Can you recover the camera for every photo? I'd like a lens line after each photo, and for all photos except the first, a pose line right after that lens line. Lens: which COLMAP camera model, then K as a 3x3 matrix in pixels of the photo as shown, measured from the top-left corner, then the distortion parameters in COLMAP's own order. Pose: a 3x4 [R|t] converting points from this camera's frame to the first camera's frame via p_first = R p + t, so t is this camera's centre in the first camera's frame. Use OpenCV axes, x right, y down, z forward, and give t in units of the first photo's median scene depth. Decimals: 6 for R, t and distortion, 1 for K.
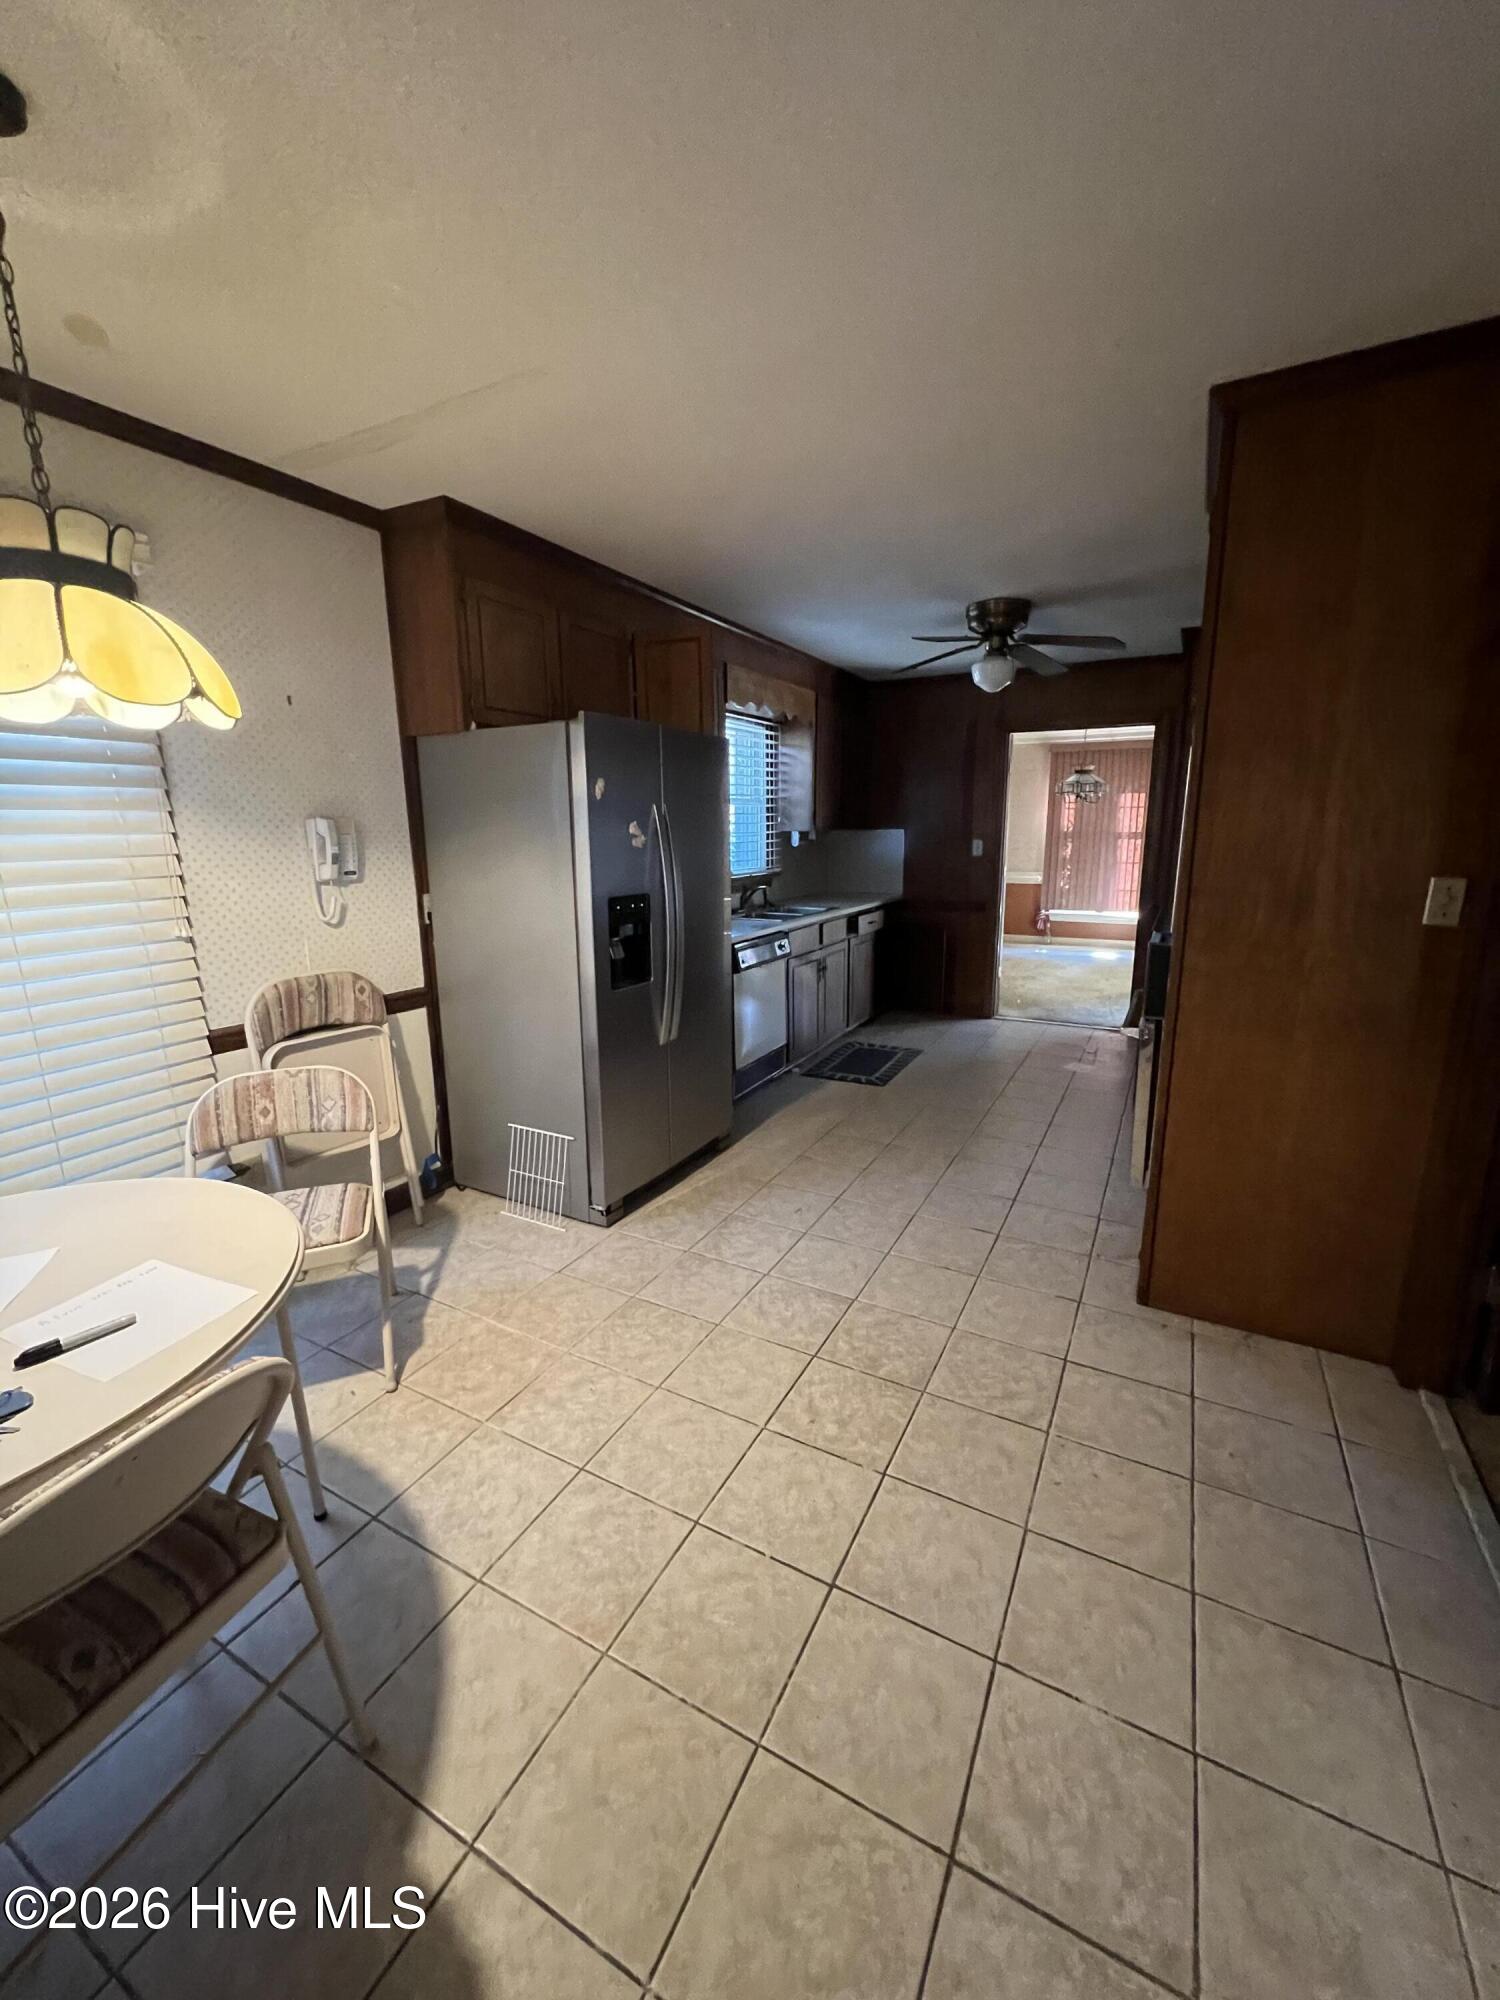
lens RADIAL K [[800.6, 0, 757.2], [0, 800.6, 996.4], [0, 0, 1]] dist [0.003151, 0.000088]
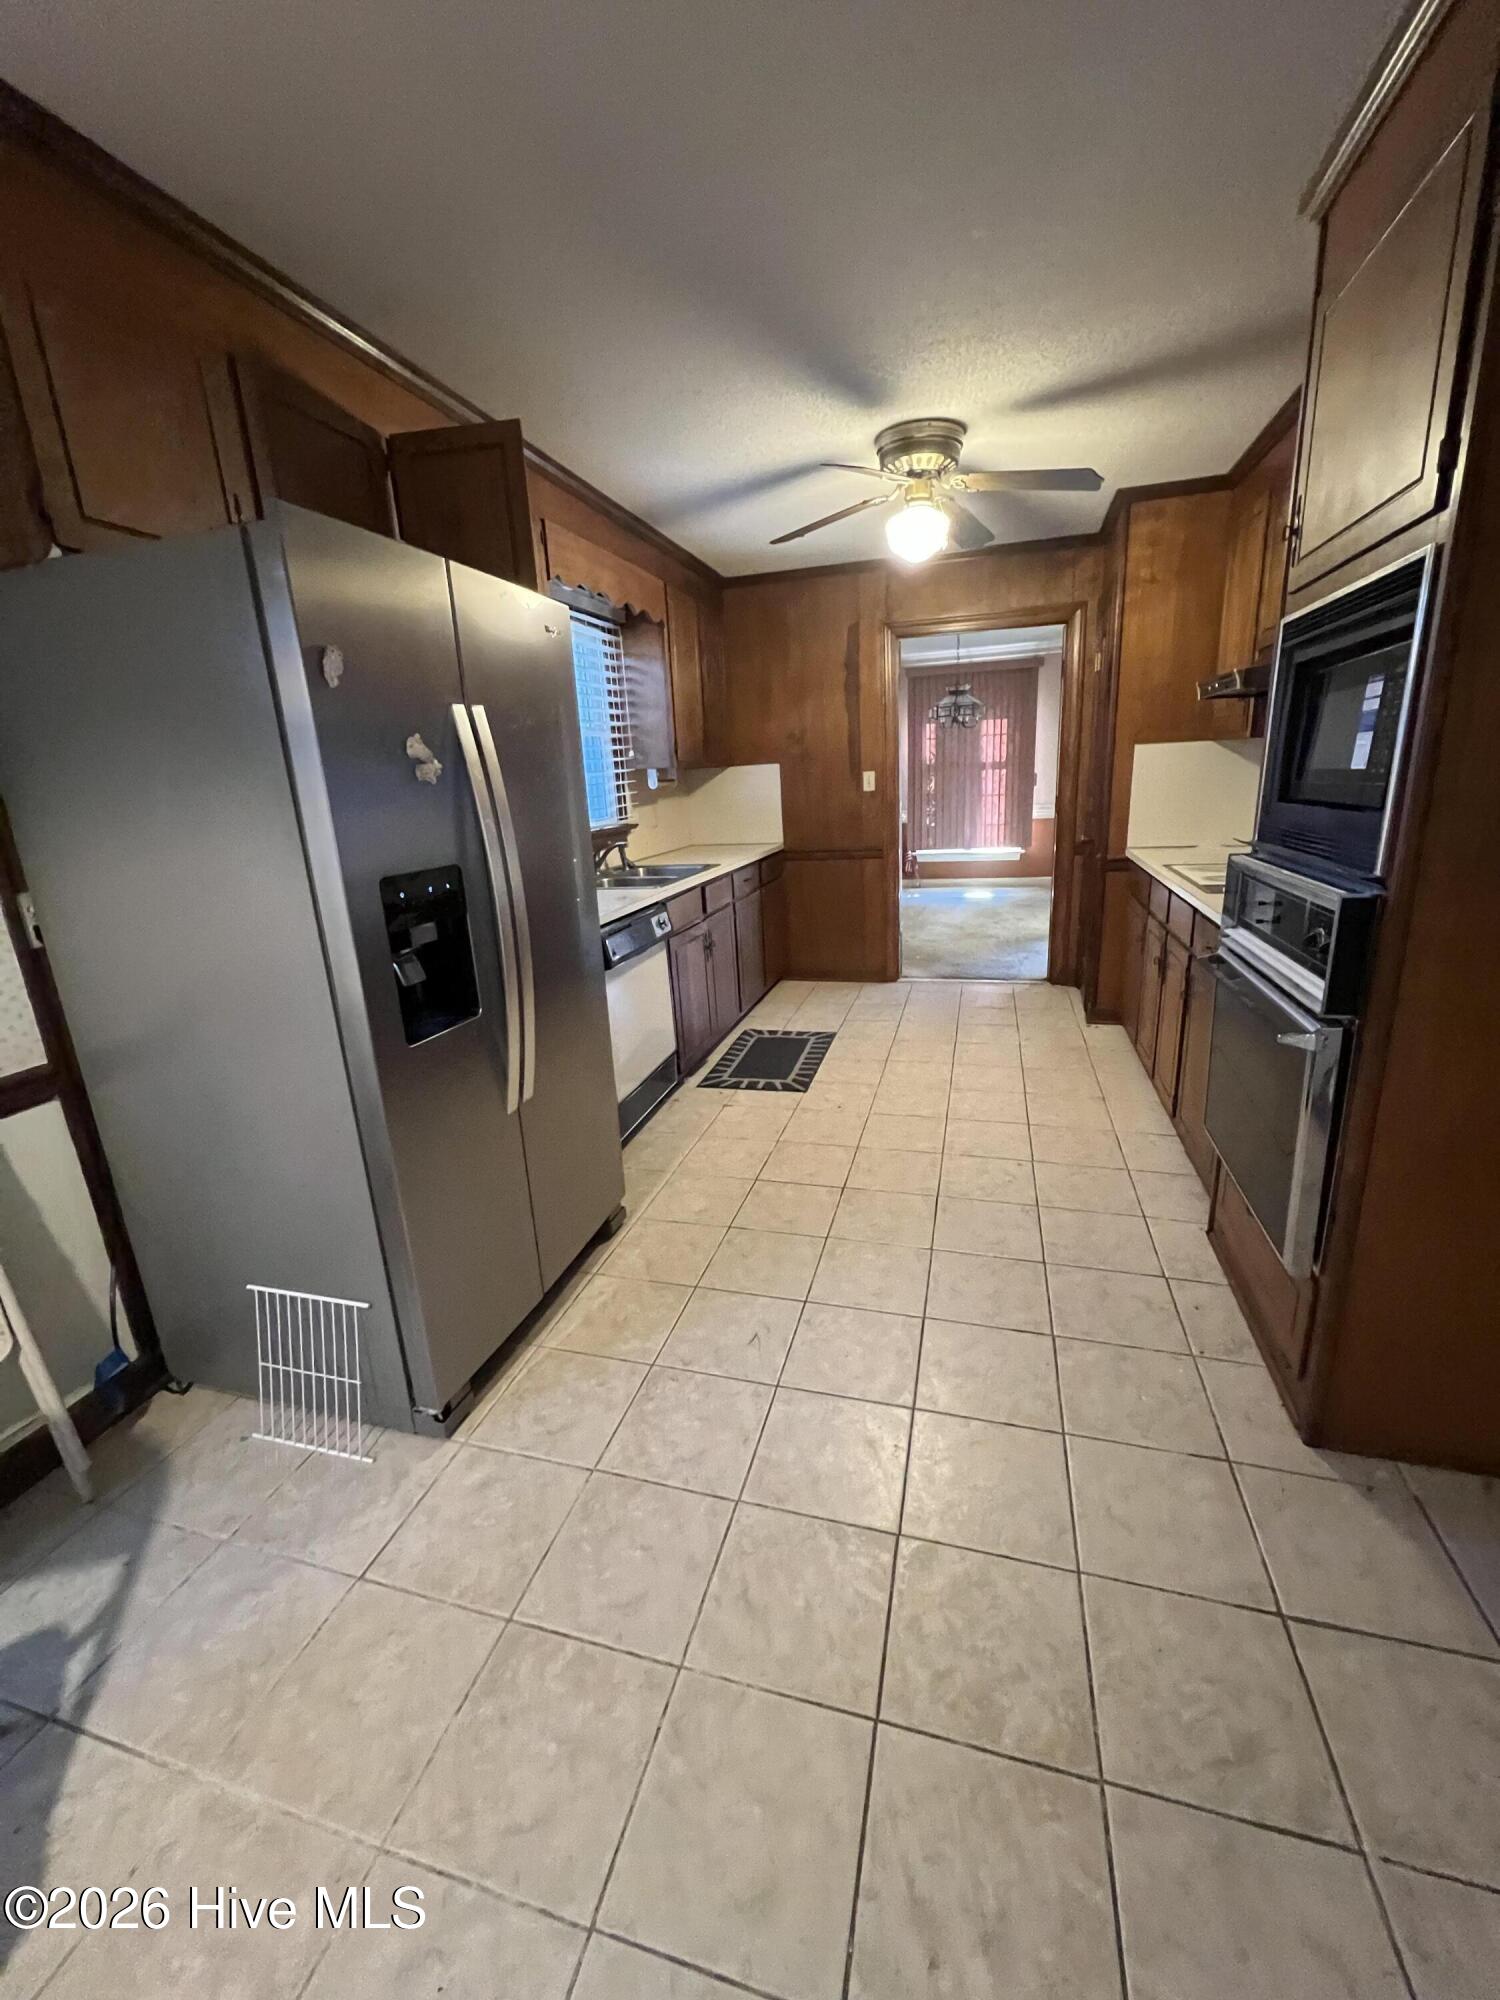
lens RADIAL K [[800.8, 0, 755.4], [0, 800.8, 992.4], [0, 0, 1]] dist [-0.003763, 0.000742]
pose [[0.976454, -0.097489, 0.192443, -0.043642], [0.087429, 0.994355, 0.060116, -0.049314], [-0.197217, -0.041875, 0.979465, 0.361500]]
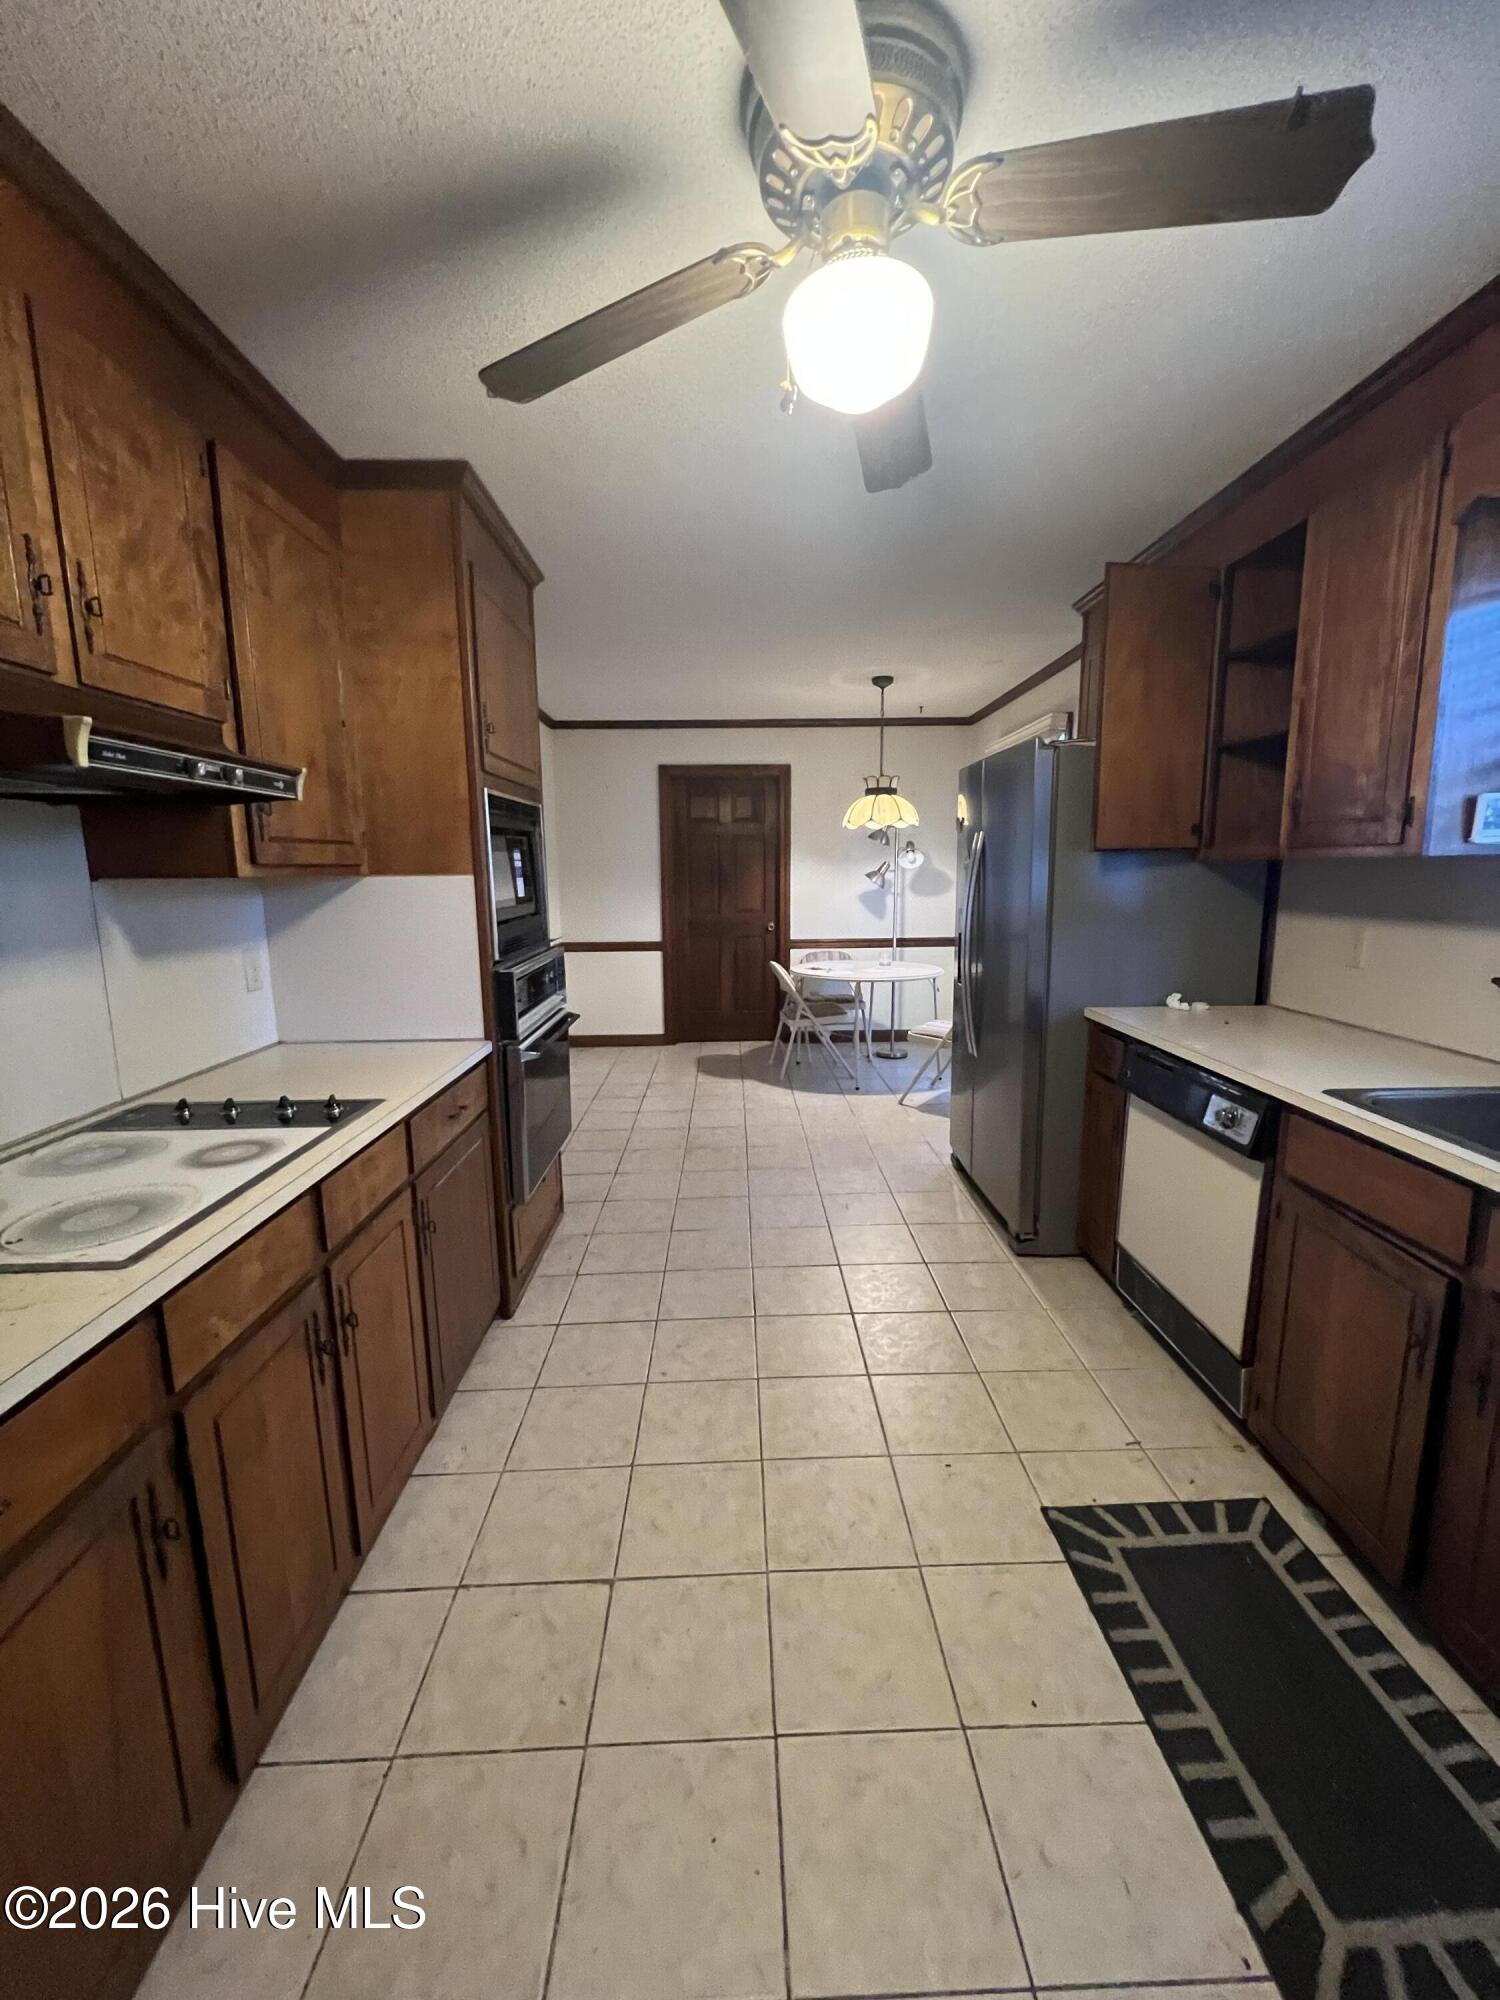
lens RADIAL K [[800.8, 0, 771.0], [0, 800.8, 1000.0], [0, 0, 1]] dist [-0.003763, 0.000742]
pose [[-0.862775, 0.089379, -0.497625, 0.631529], [-0.096224, 0.937231, 0.335170, -0.336122], [0.496347, 0.337060, -0.800019, 1.661904]]
